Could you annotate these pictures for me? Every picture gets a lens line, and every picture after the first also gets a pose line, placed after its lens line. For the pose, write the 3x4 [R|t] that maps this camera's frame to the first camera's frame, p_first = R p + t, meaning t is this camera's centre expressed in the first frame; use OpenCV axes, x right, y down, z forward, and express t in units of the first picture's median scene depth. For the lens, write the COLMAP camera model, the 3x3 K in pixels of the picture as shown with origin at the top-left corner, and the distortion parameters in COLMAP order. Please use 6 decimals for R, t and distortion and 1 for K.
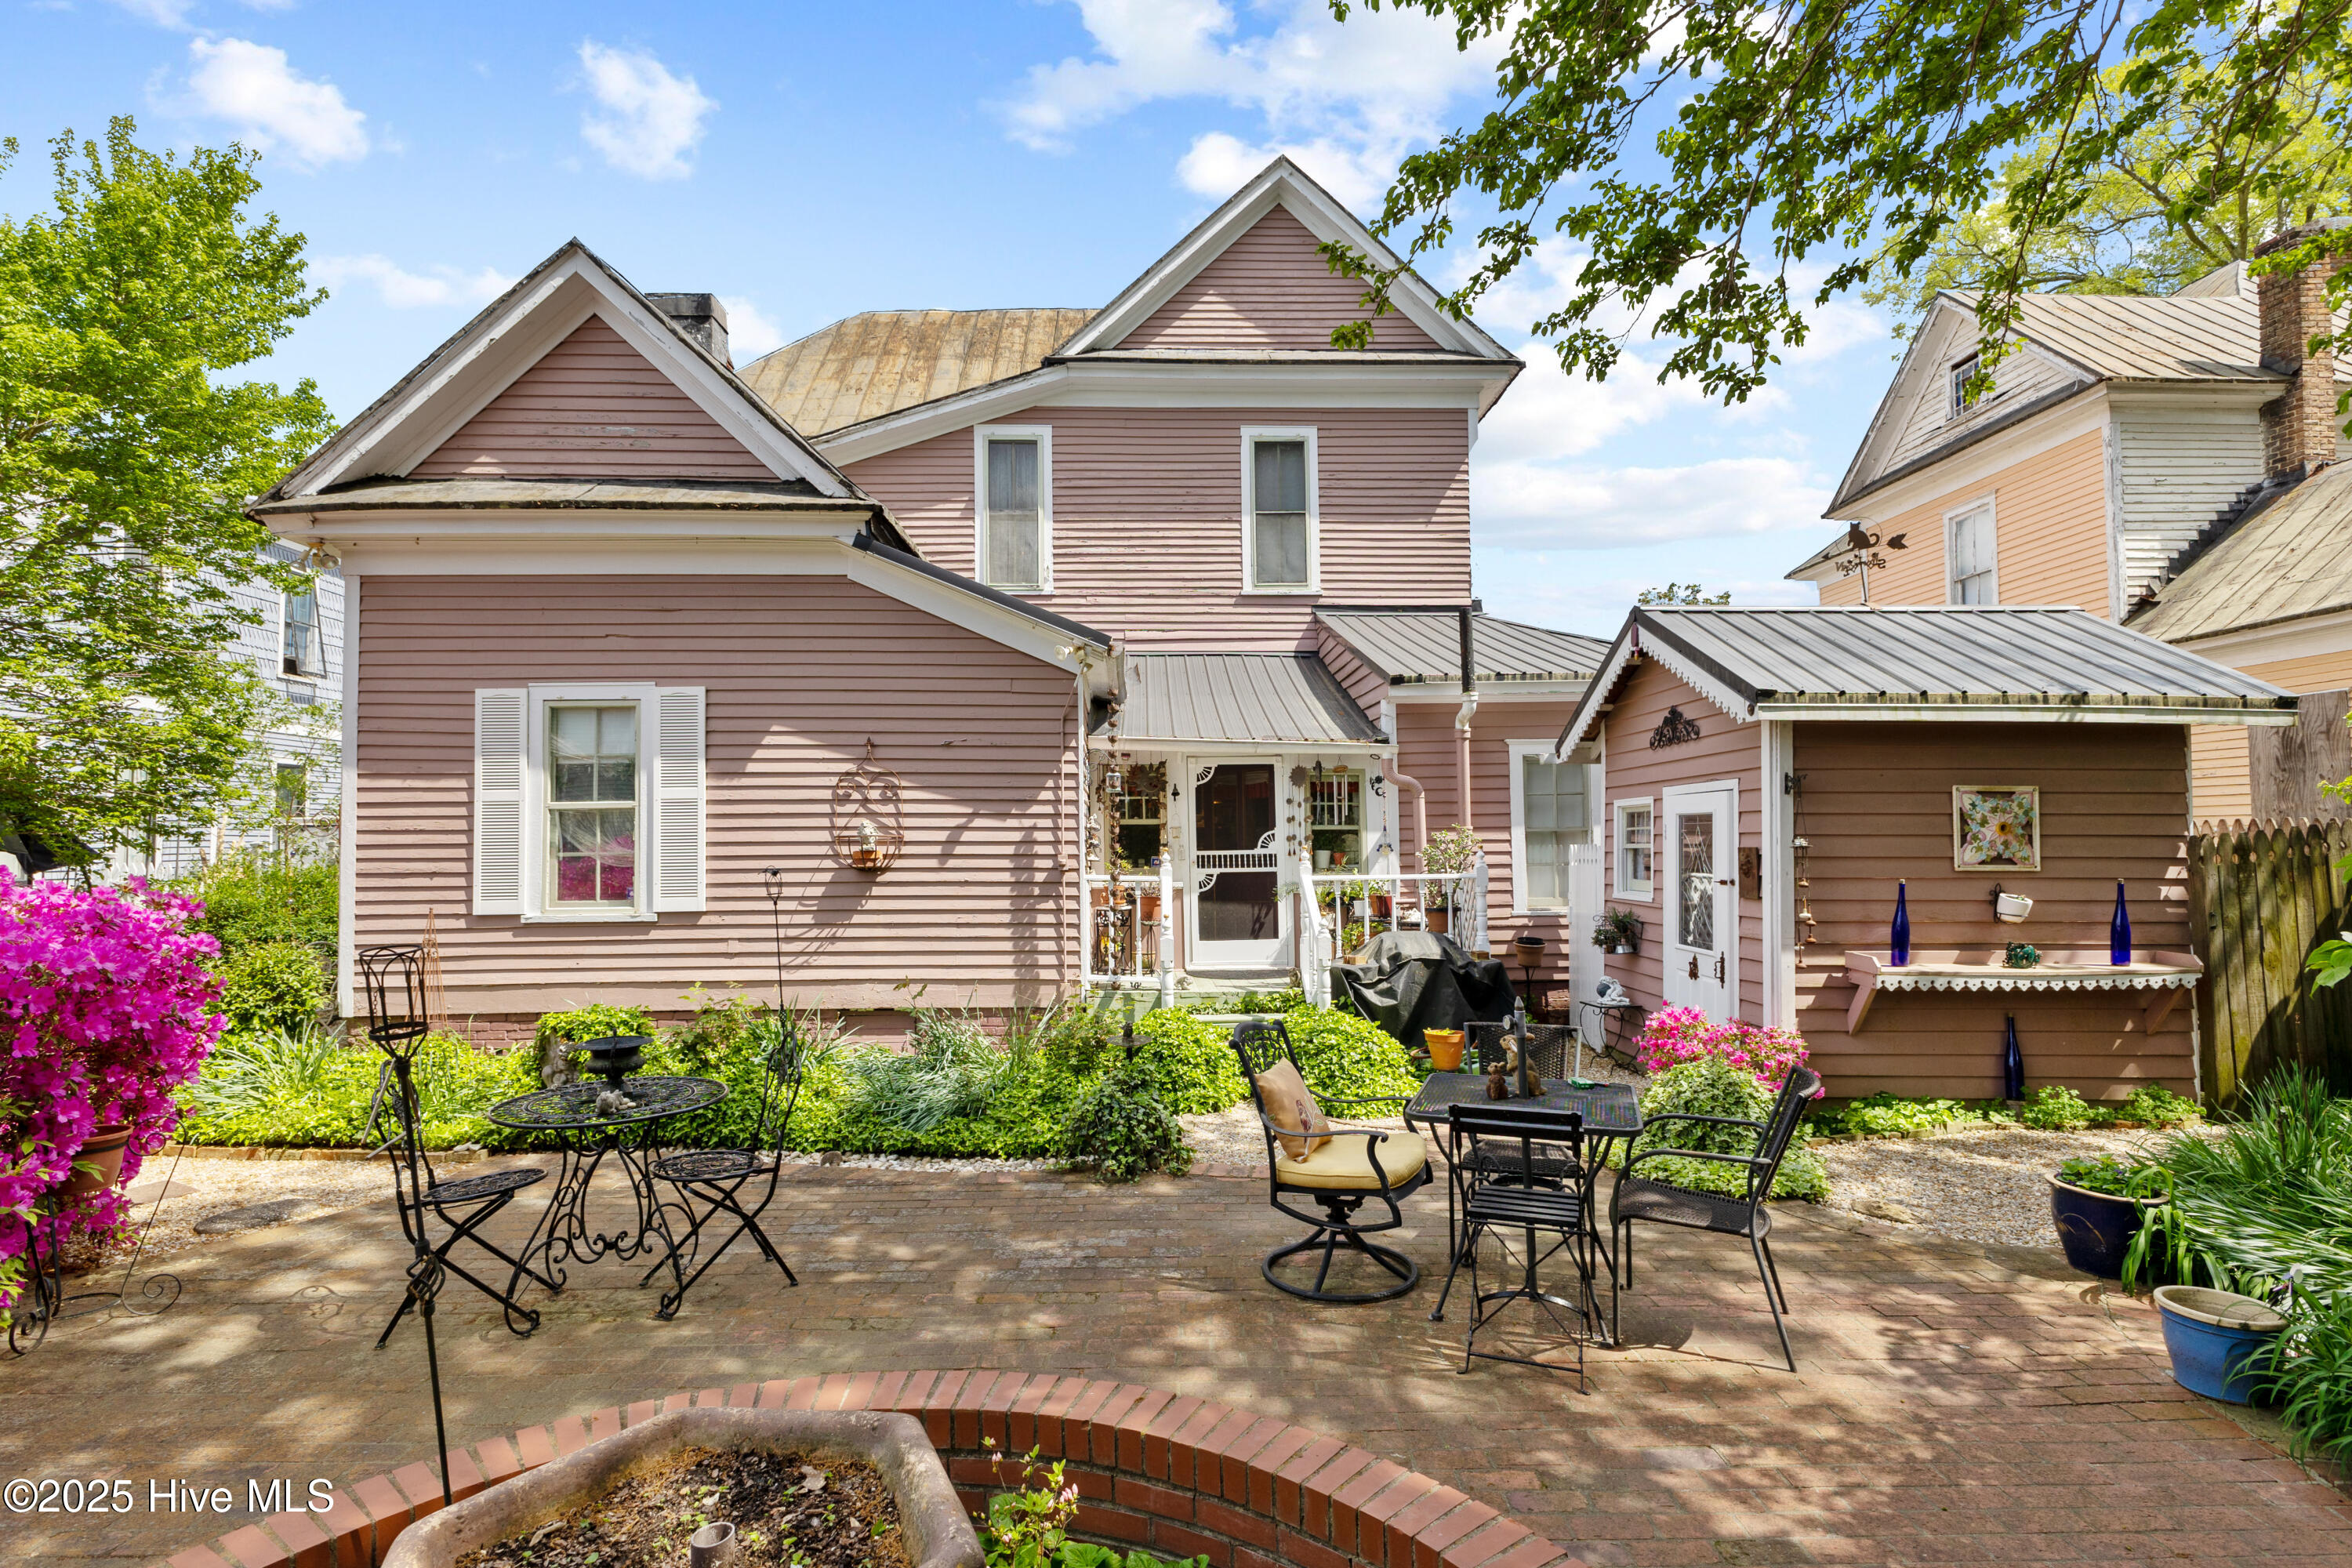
lens RADIAL K [[1172.8, 0, 1176.4], [0, 1172.8, 857.7], [0, 0, 1]] dist [-0.004164, -0.002178]
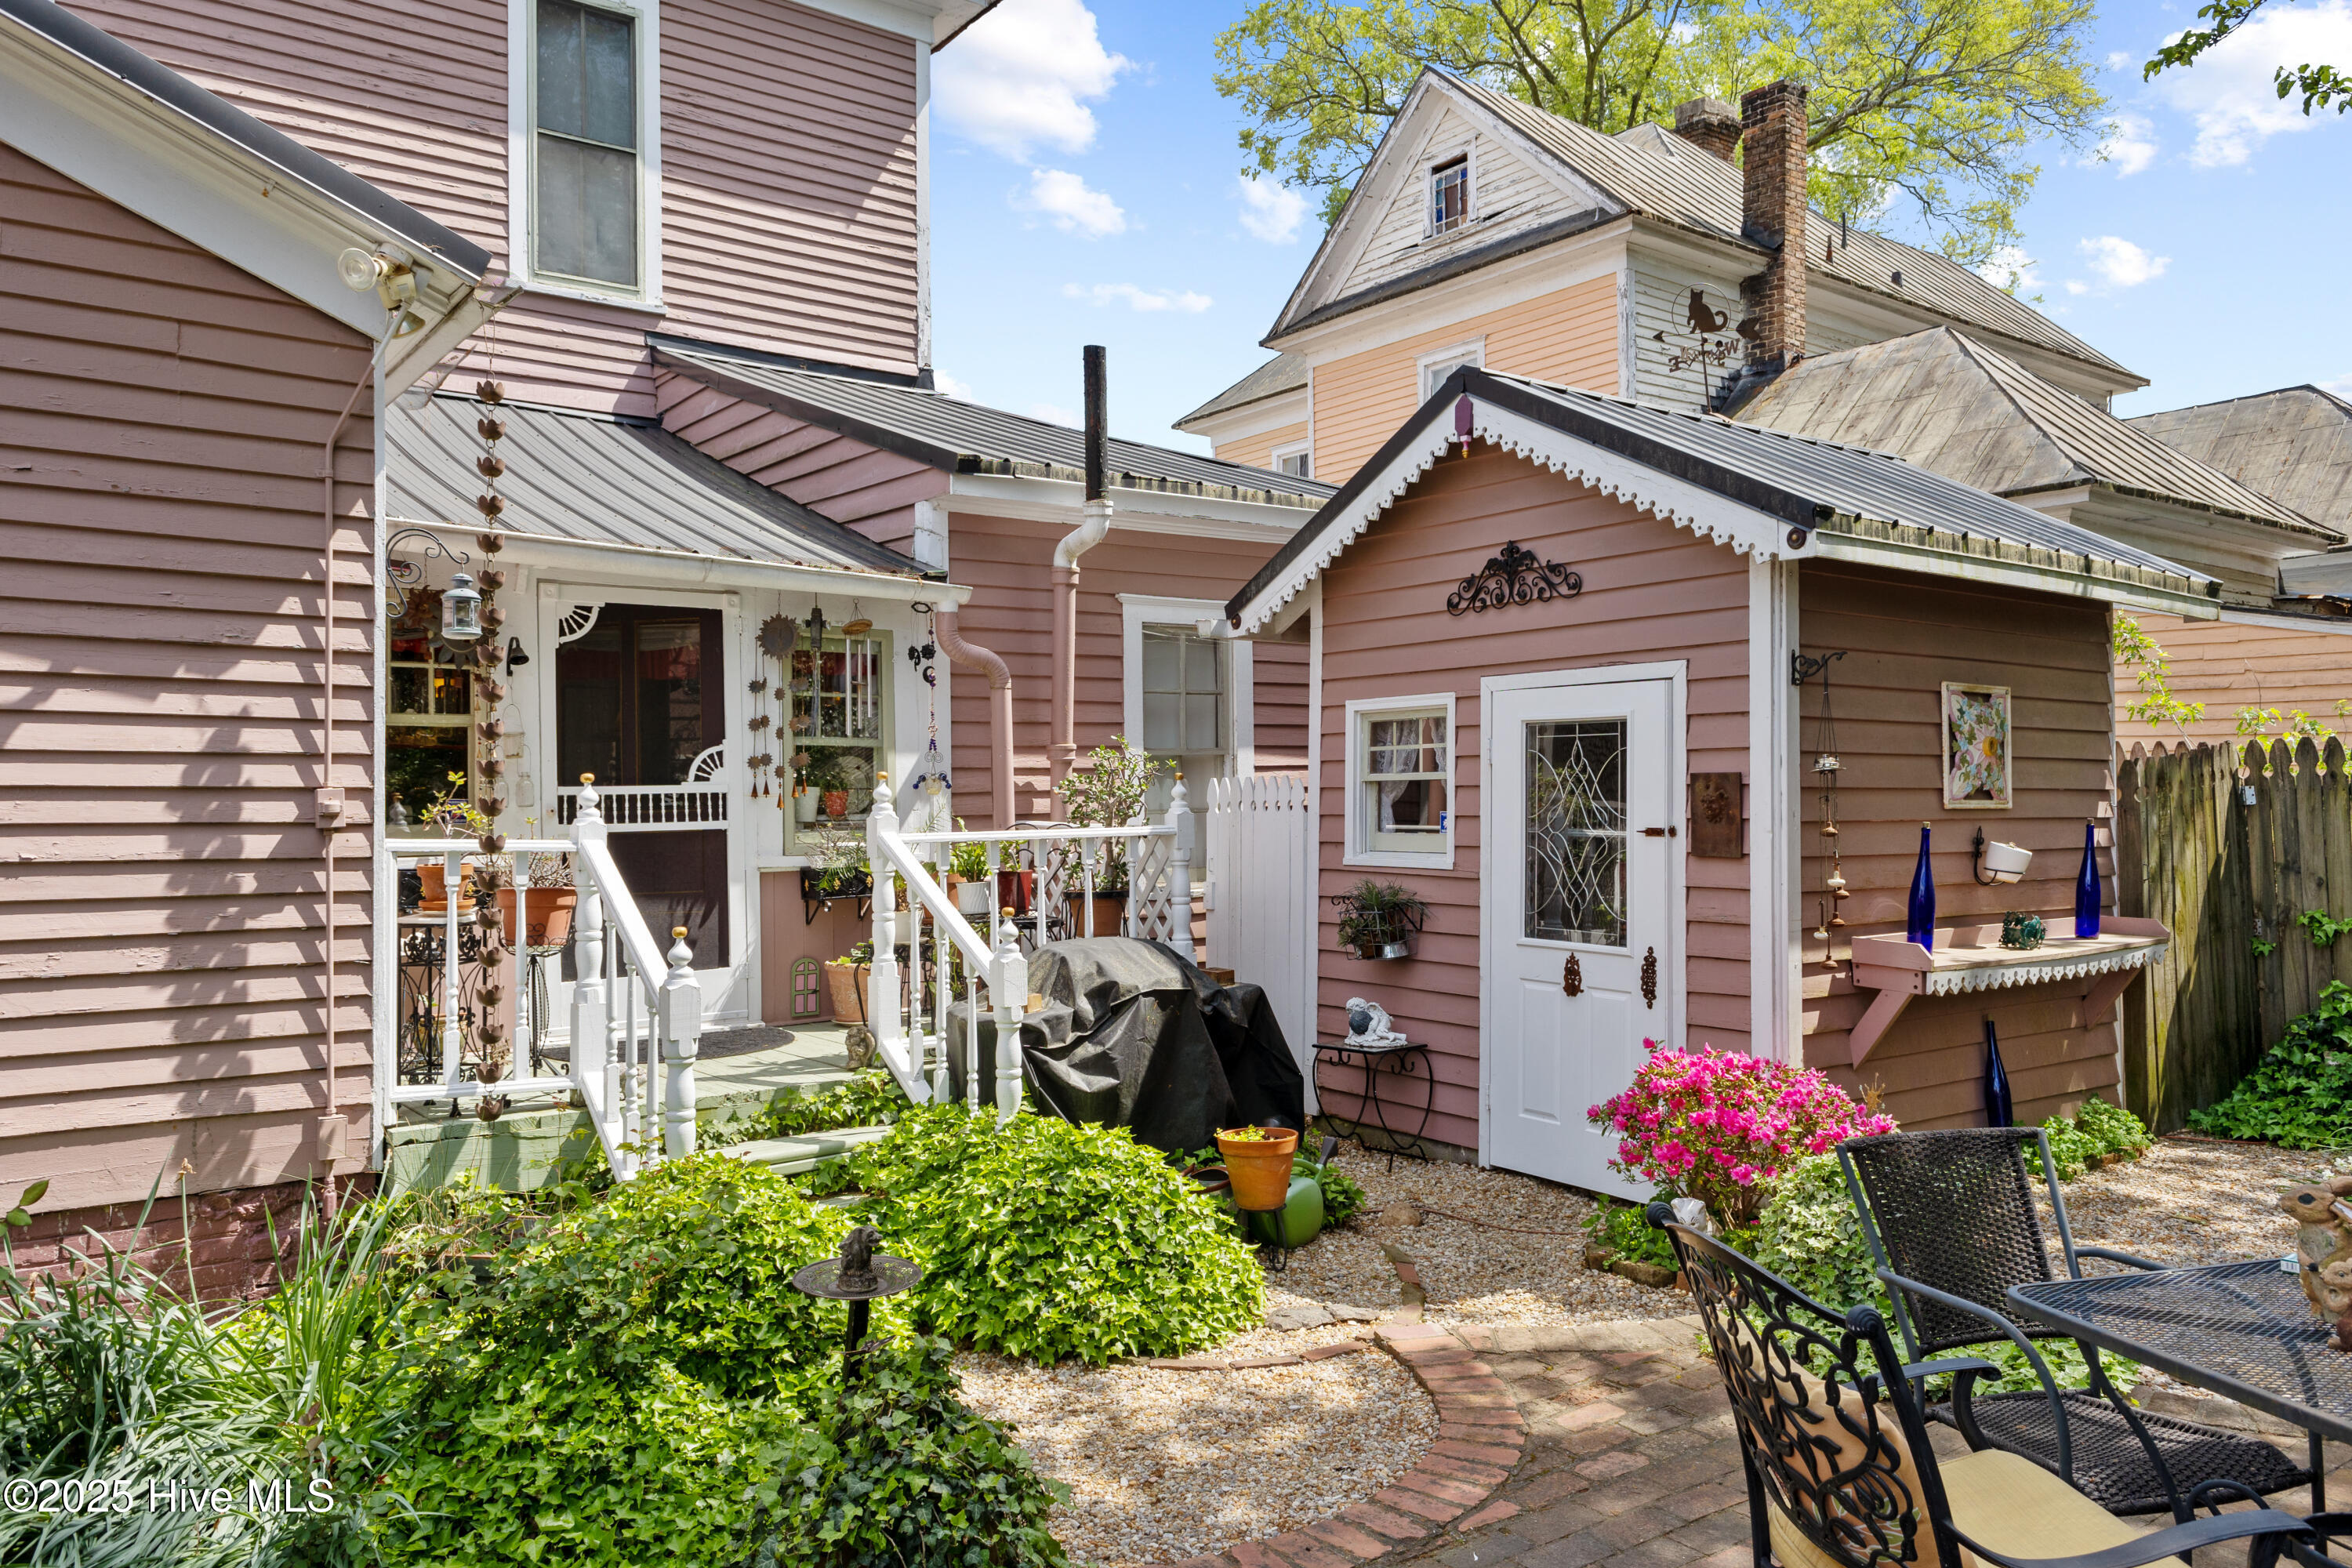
lens RADIAL K [[1652.6, 0, 1177.4], [0, 1652.6, 785.1], [0, 0, 1]] dist [0.019004, -0.002794]
pose [[0.808867, 0.004119, 0.587977, -0.193249], [0.008487, 0.999790, -0.018680, 0.009083], [-0.587930, 0.020099, 0.808662, 0.379583]]
